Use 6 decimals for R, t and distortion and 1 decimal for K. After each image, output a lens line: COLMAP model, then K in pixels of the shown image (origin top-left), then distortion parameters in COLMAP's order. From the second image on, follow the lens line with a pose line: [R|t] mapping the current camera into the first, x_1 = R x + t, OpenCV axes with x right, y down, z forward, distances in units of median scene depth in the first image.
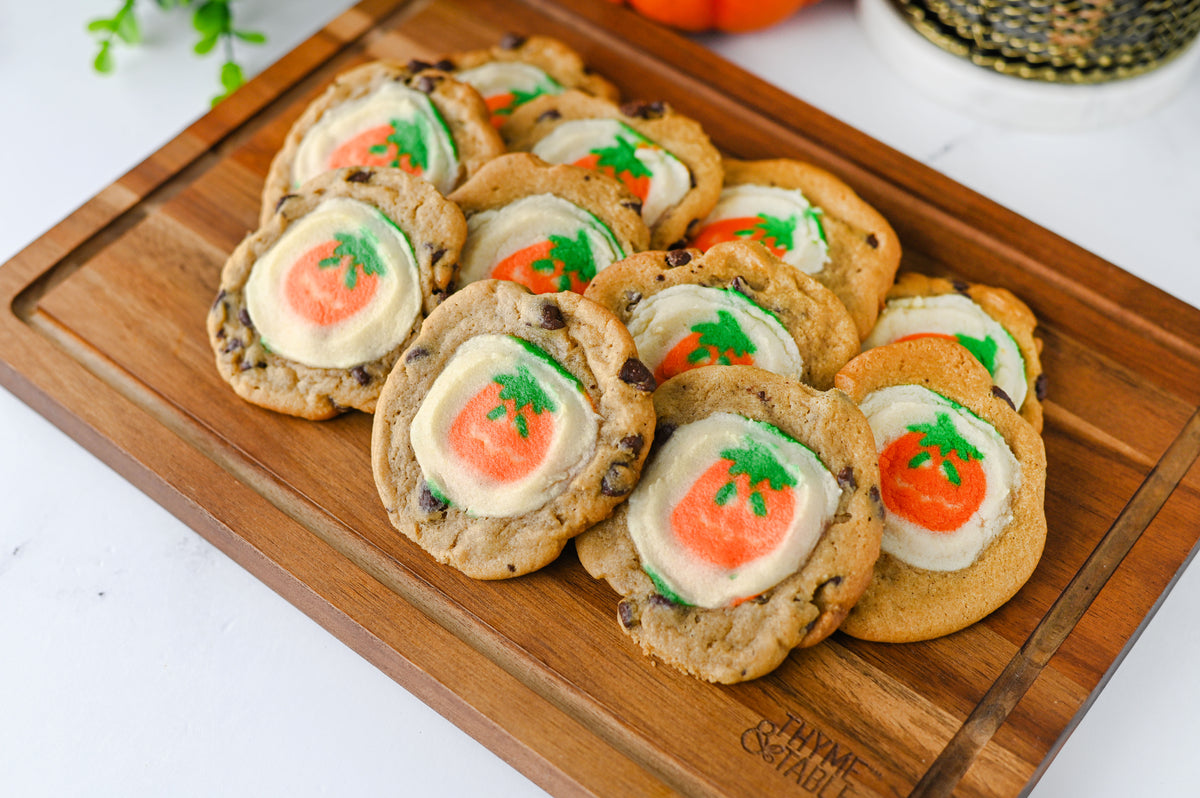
lens RADIAL K [[1876.2, 0, 600.0], [0, 1876.2, 399.0], [0, 0, 1]] dist [-0.156327, 0.151089]
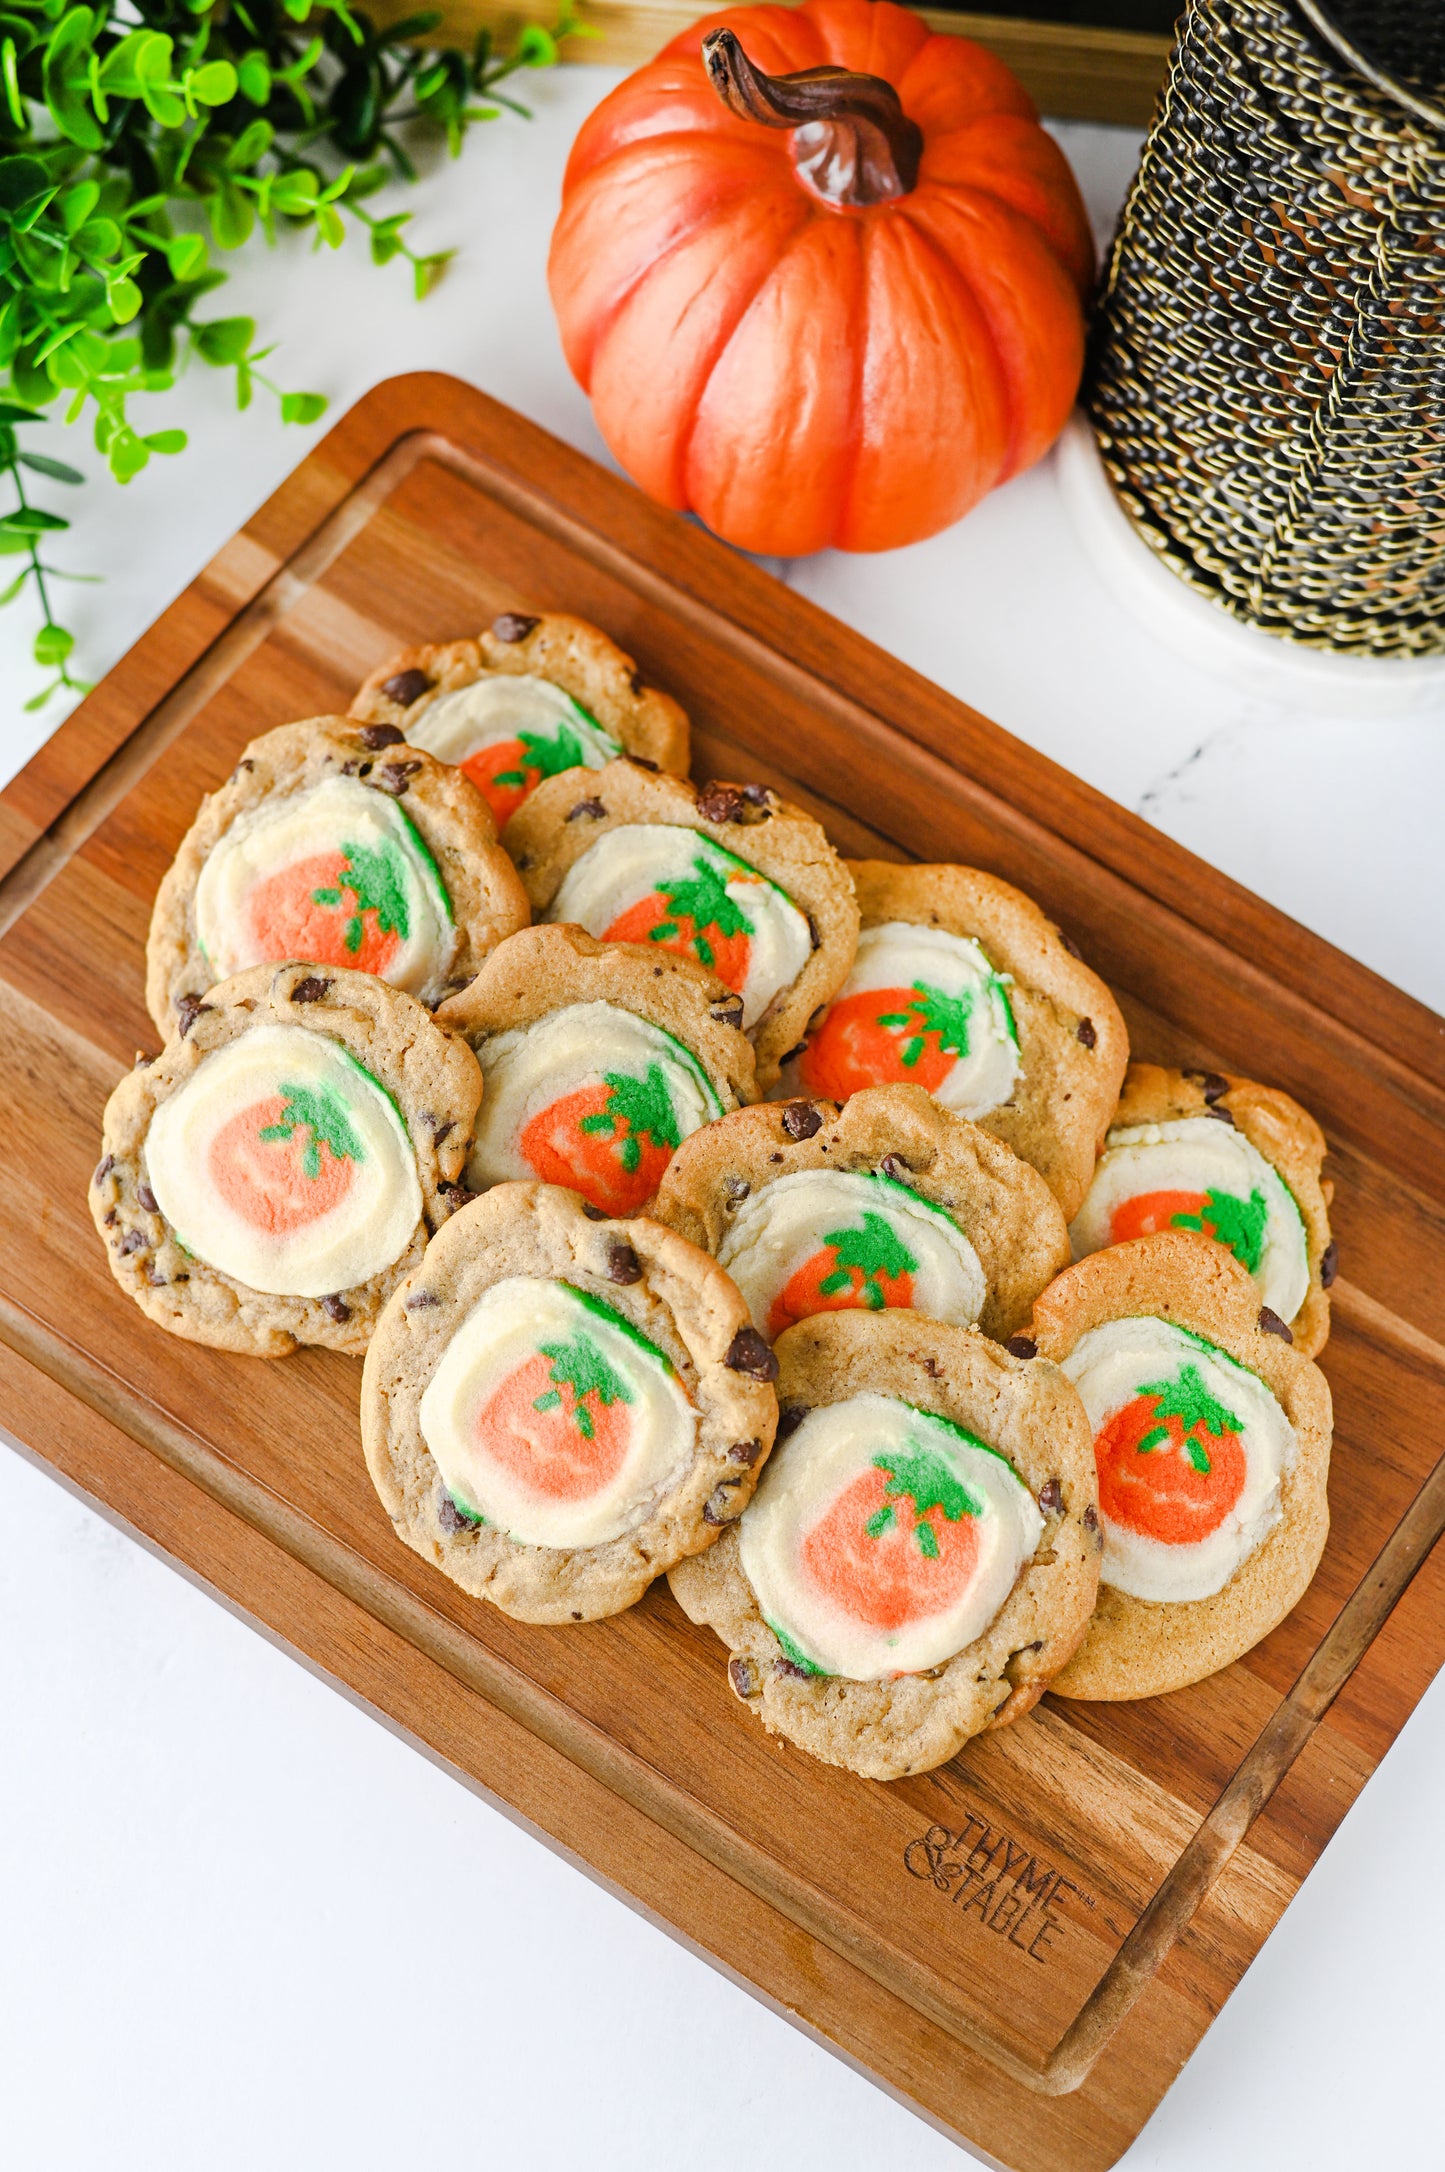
lens RADIAL K [[3330.8, 0, 722.5], [0, 3330.8, 1086.0], [0, 0, 1]] dist [-0.142883, 0.044639]
pose [[0.997740, -0.030838, 0.059698, -0.060225], [0.011439, 0.953450, 0.301335, -0.469668], [-0.066211, -0.299972, 0.951648, -0.133415]]
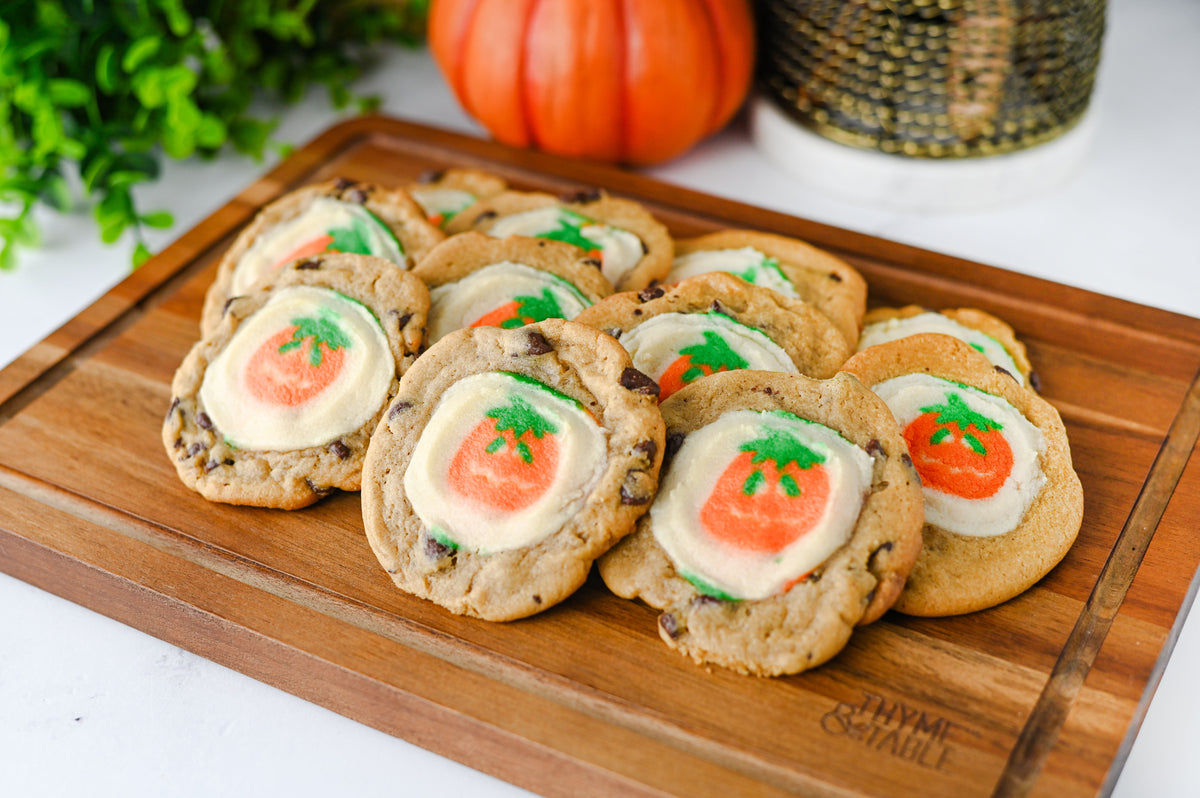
lens RADIAL K [[1876.2, 0, 600.0], [0, 1876.2, 399.0], [0, 0, 1]] dist [-0.156327, 0.151089]
pose [[0.985379, -0.125633, 0.115082, -0.108489], [0.151278, 0.955889, -0.251776, 0.228663], [-0.078374, 0.265504, 0.960919, 0.087502]]
